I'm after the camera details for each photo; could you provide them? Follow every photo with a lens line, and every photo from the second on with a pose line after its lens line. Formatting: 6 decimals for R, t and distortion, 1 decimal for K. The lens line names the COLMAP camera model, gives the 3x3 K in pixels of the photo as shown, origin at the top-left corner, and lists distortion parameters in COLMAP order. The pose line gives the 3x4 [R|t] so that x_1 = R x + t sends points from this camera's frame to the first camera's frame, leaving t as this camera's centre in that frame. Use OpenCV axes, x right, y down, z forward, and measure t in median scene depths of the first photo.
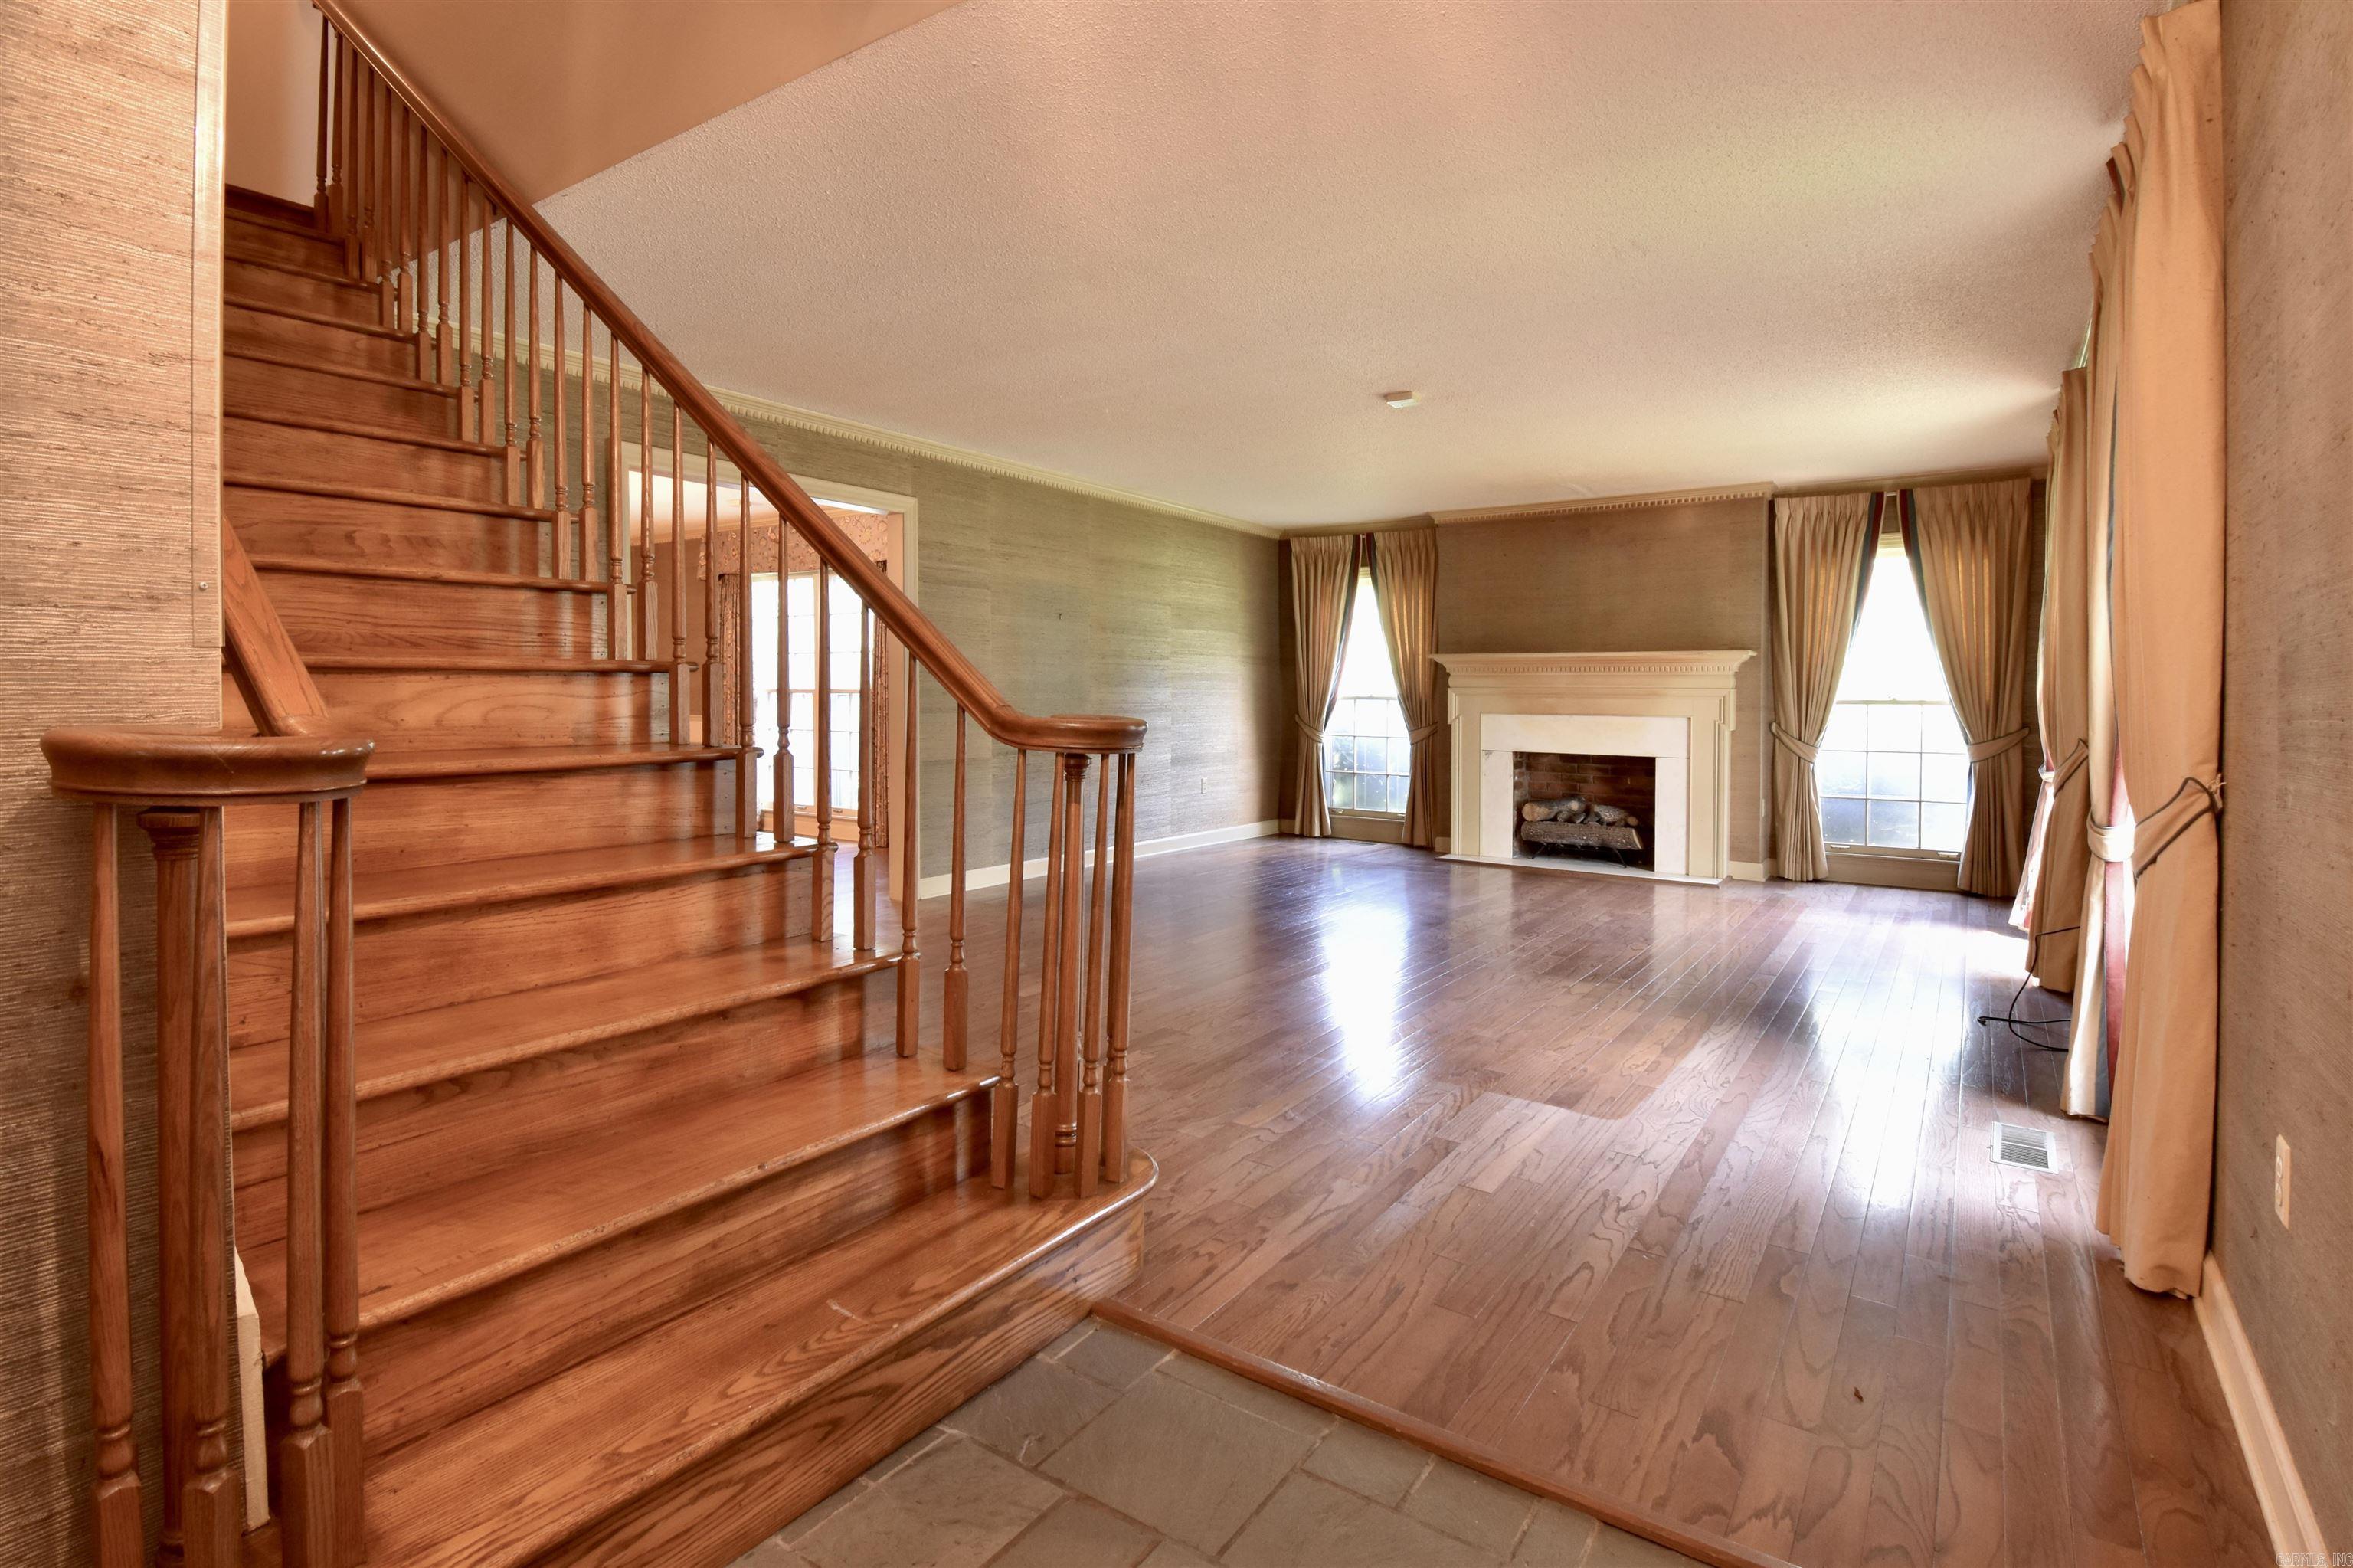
lens RADIAL K [[1134.8, 0, 1171.6], [0, 1134.8, 706.9], [0, 0, 1]] dist [0.001893, -0.001249]
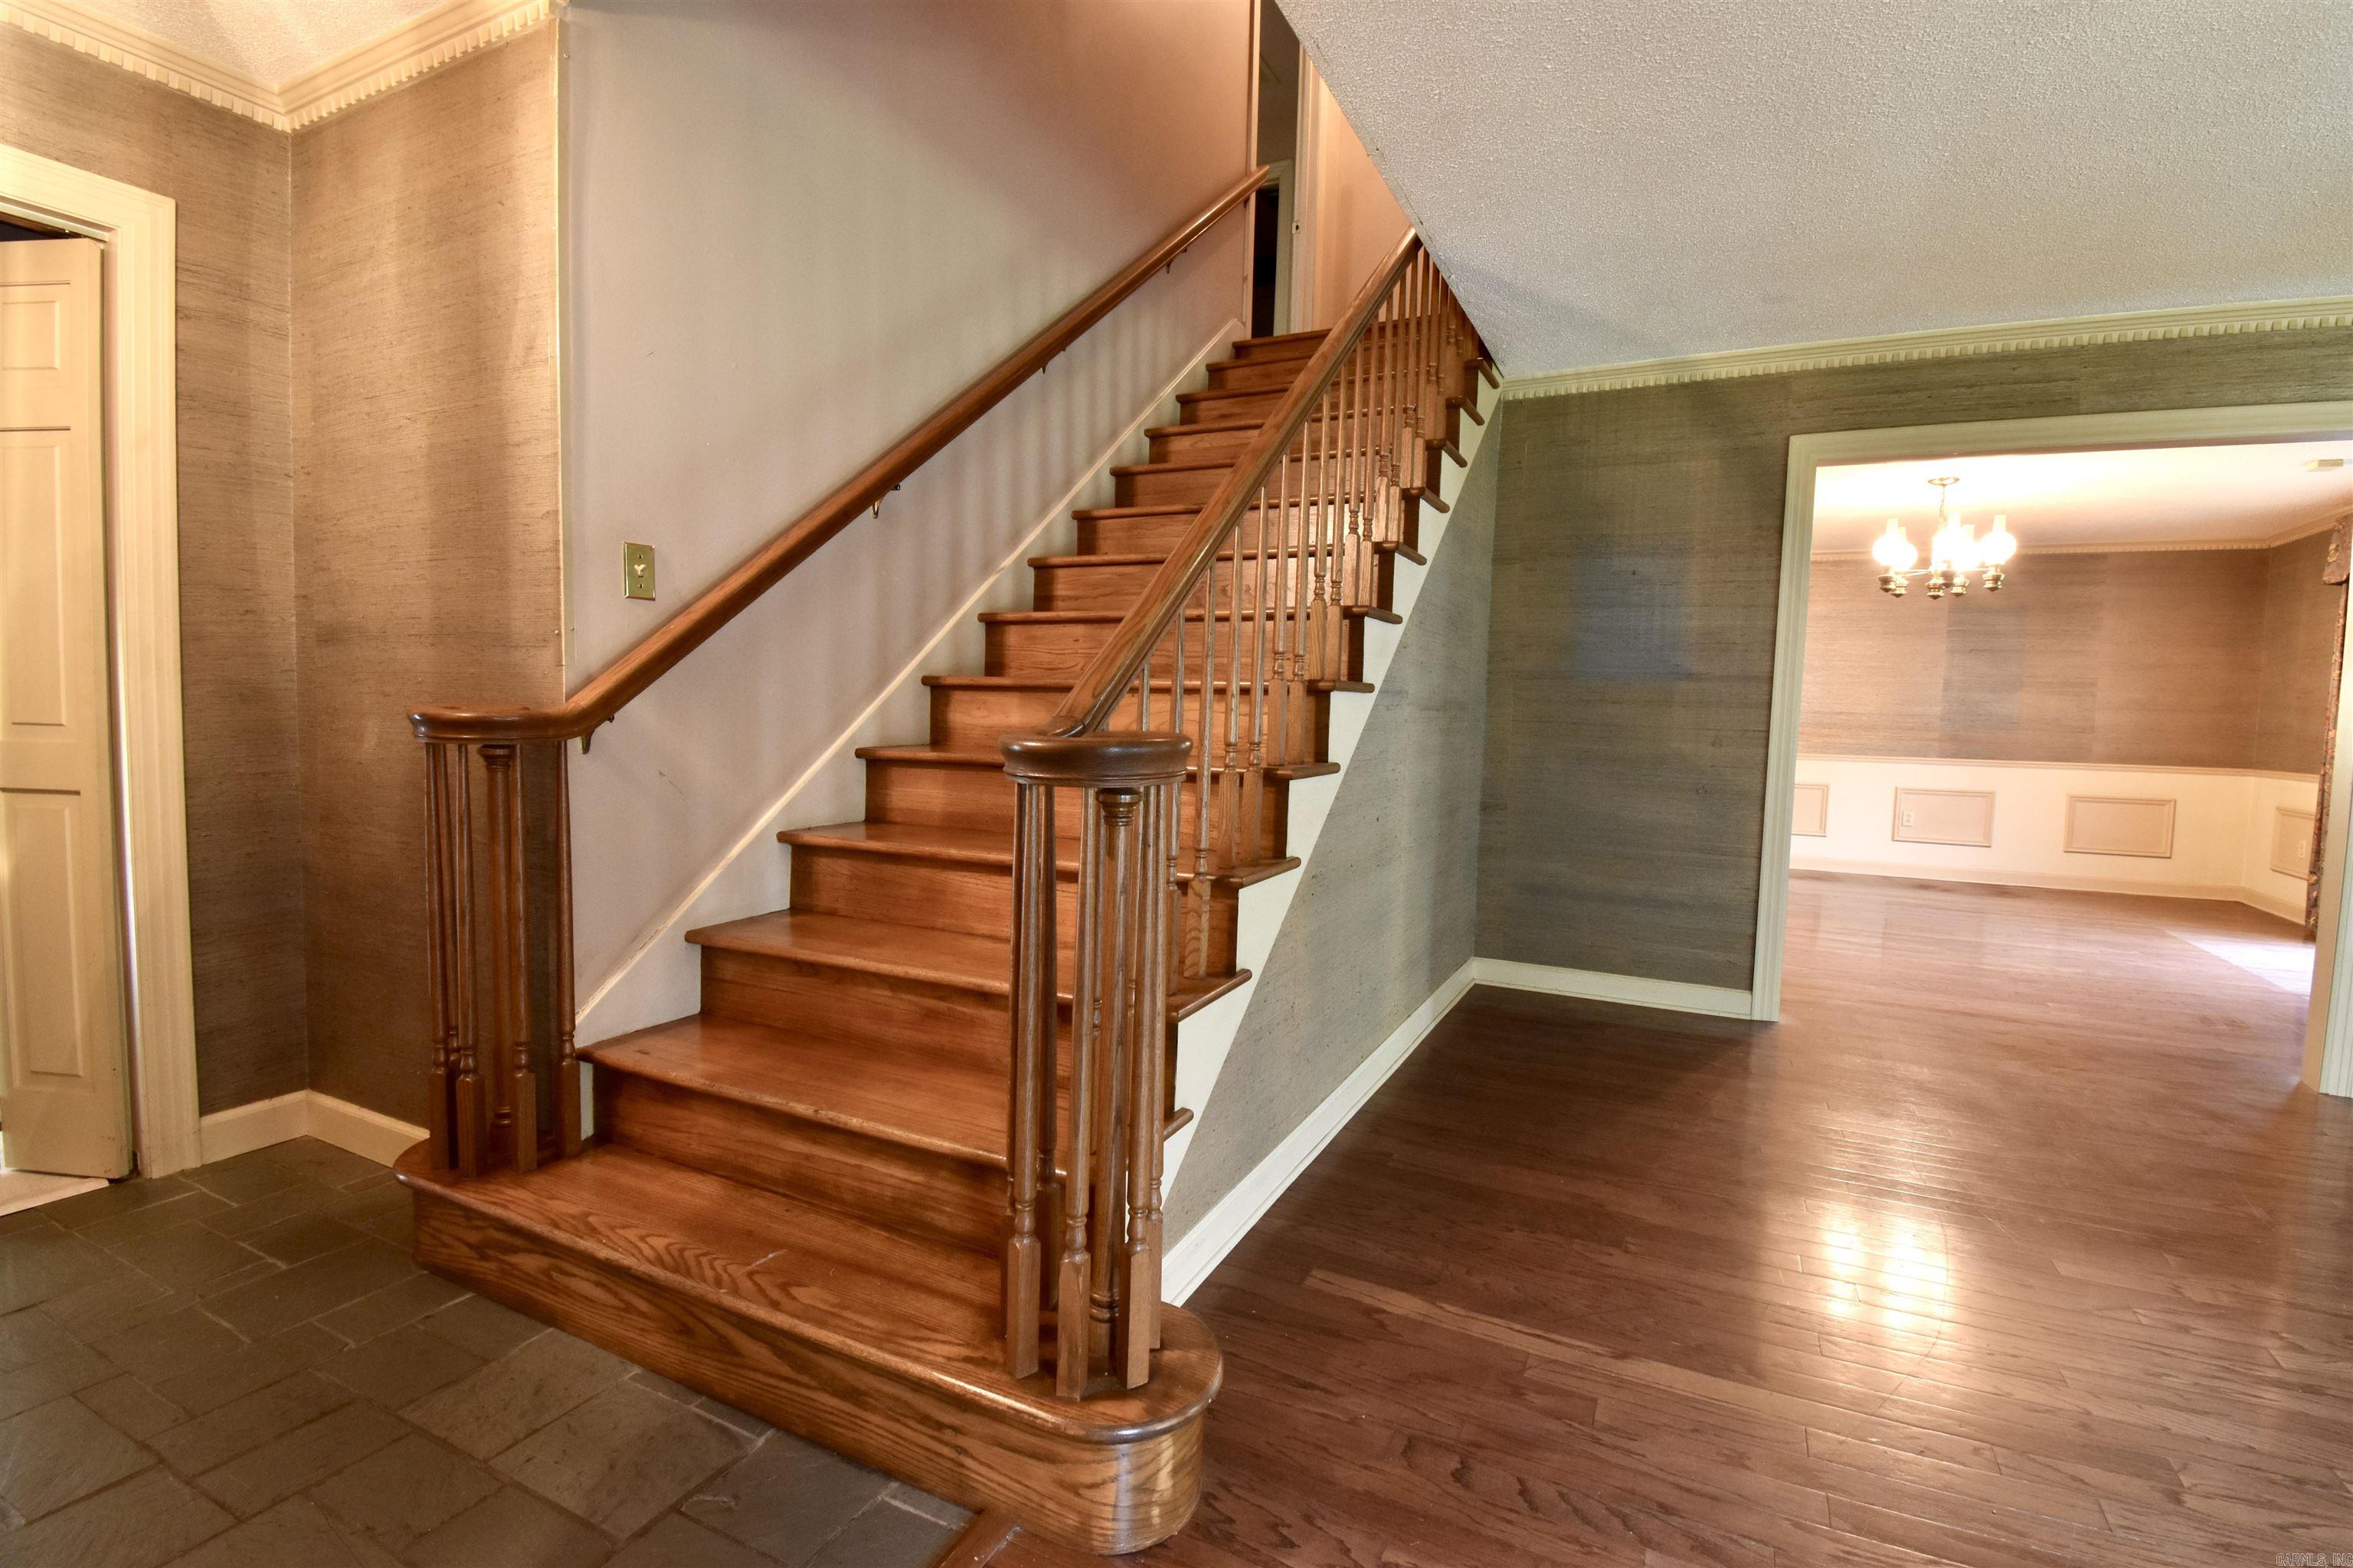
lens RADIAL K [[1057.5, 0, 1185.2], [0, 1057.5, 783.9], [0, 0, 1]] dist [0.003398, -0.020543]
pose [[0.168783, 0.070043, -0.983161, 0.221229], [-0.037892, 0.997196, 0.064537, -0.001508], [0.984925, 0.026362, 0.170964, 0.361377]]
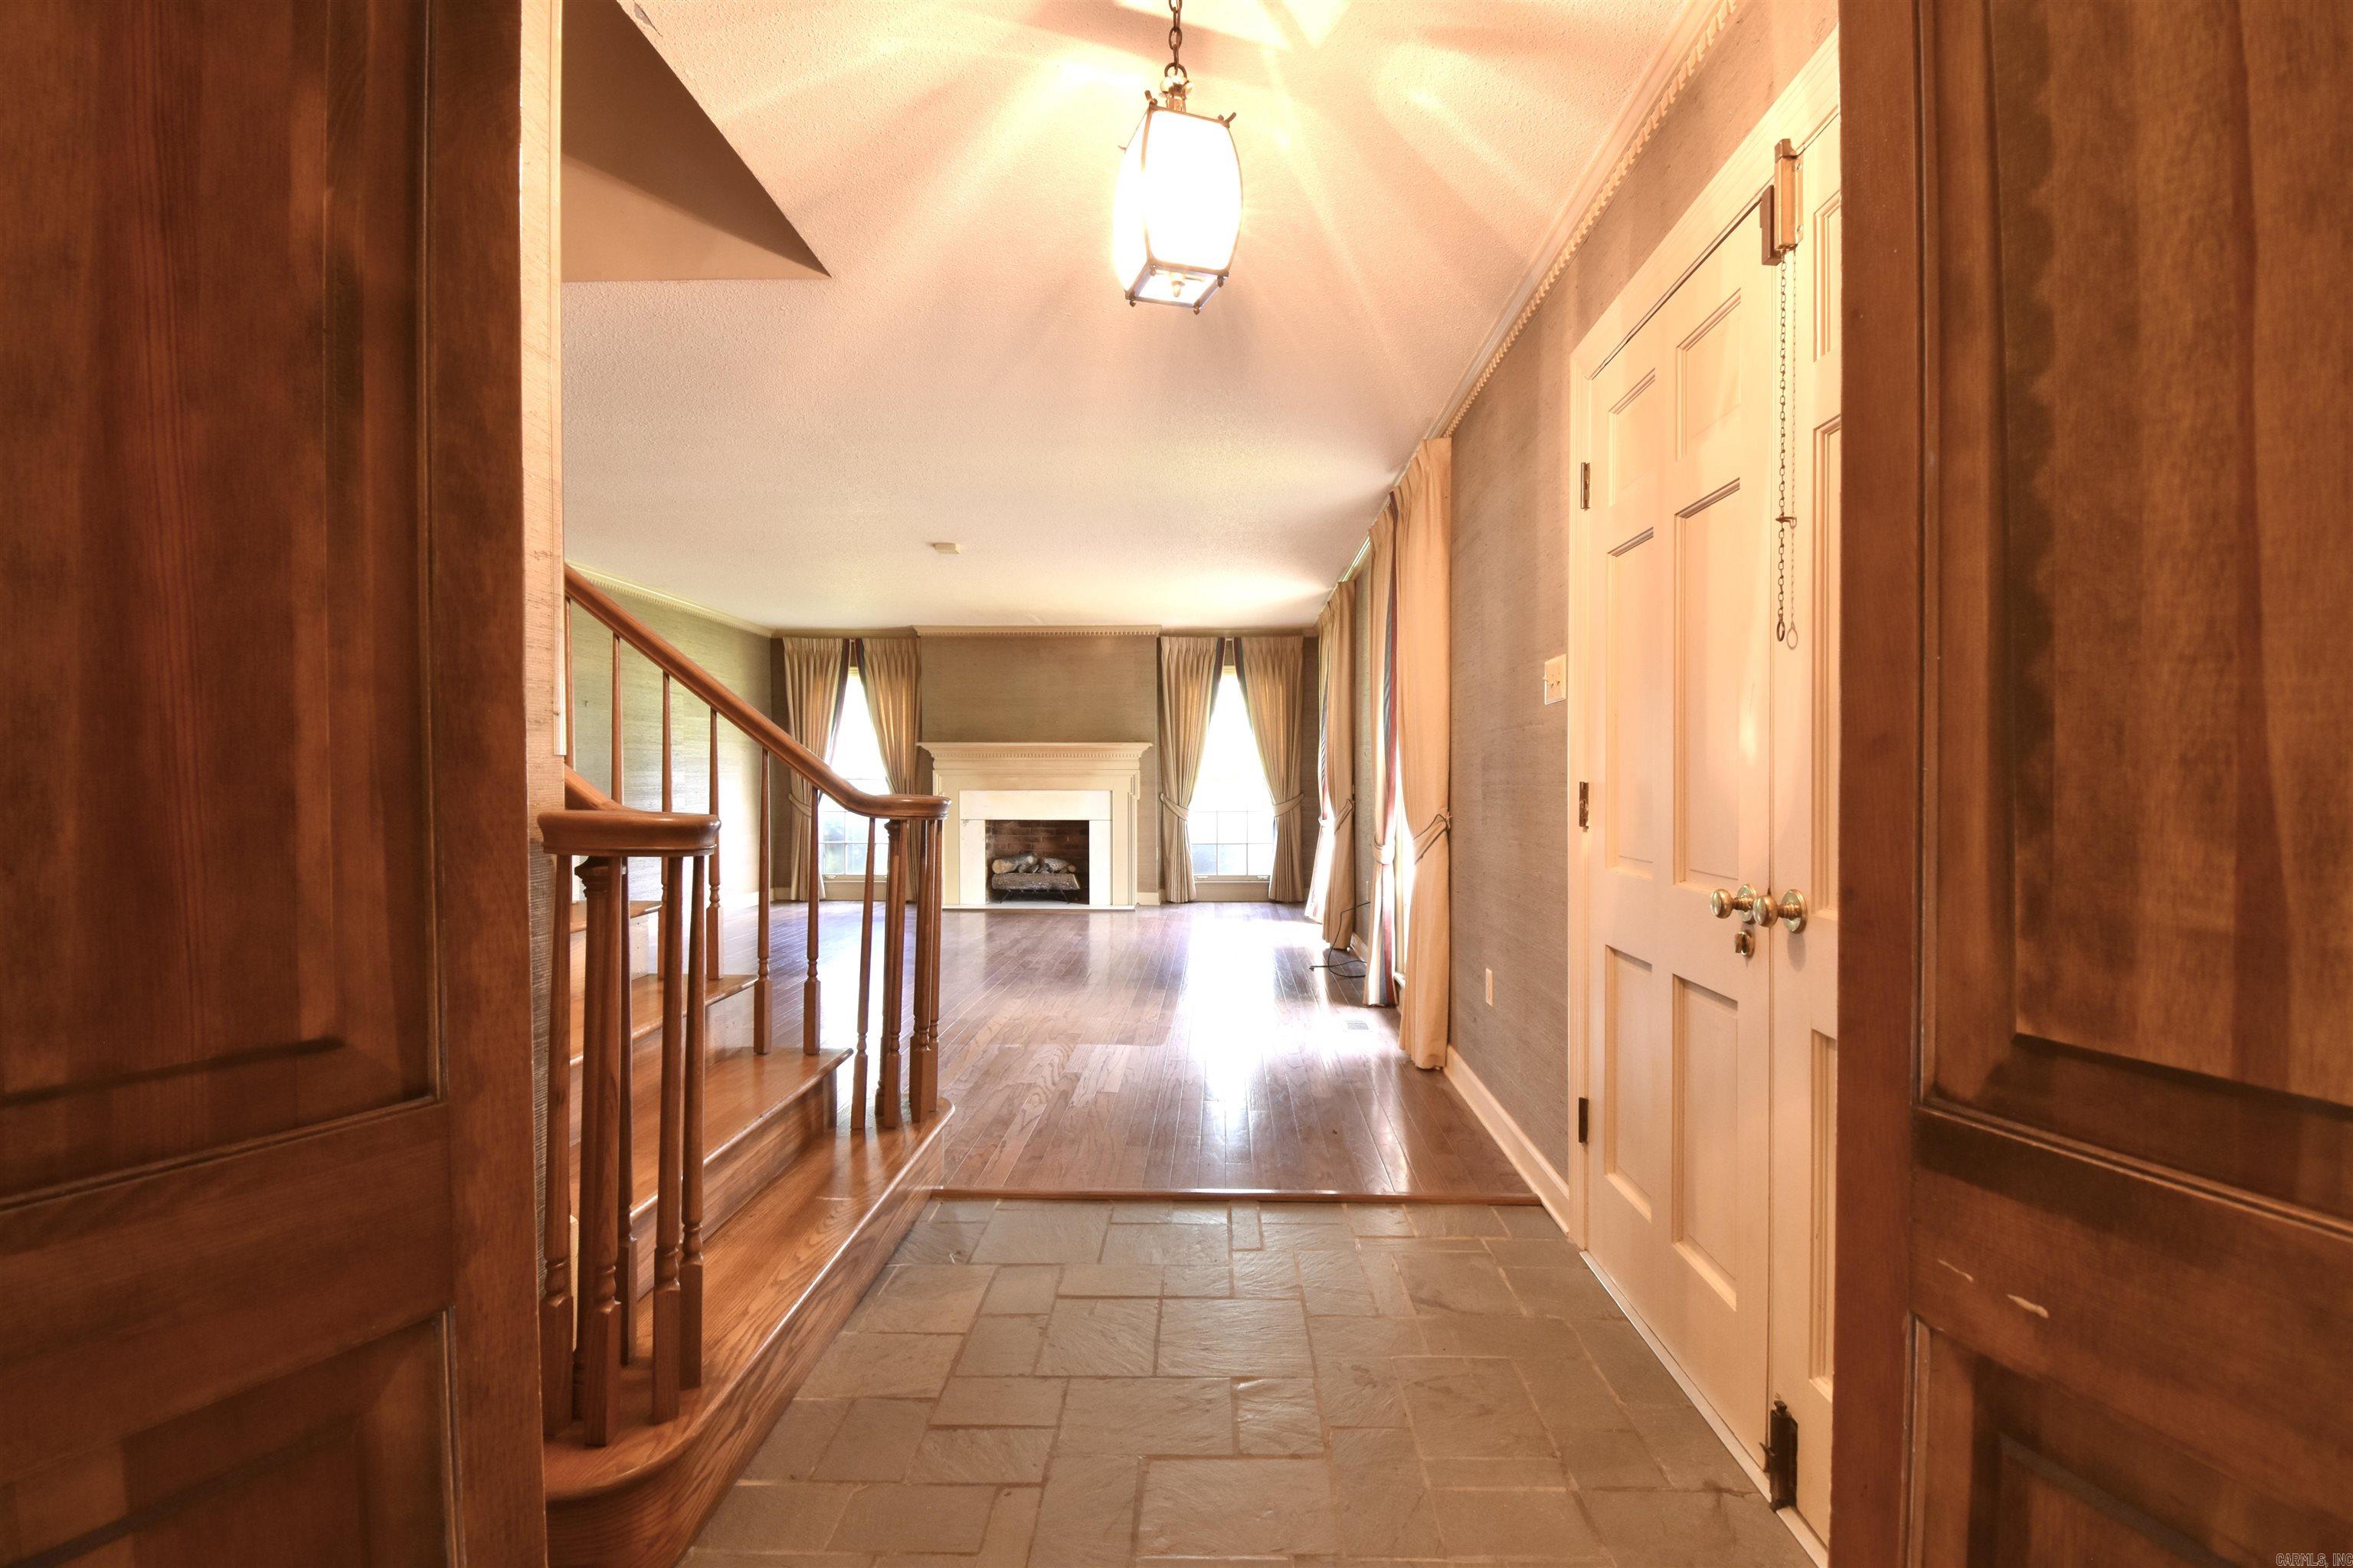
lens RADIAL K [[1057.5, 0, 1185.2], [0, 1057.5, 783.9], [0, 0, 1]] dist [0.003398, -0.020543]
pose [[0.825322, -0.011516, 0.564545, -0.203517], [0.012150, 0.999923, 0.002635, -0.001375], [-0.564532, 0.004684, 0.825398, -0.117074]]
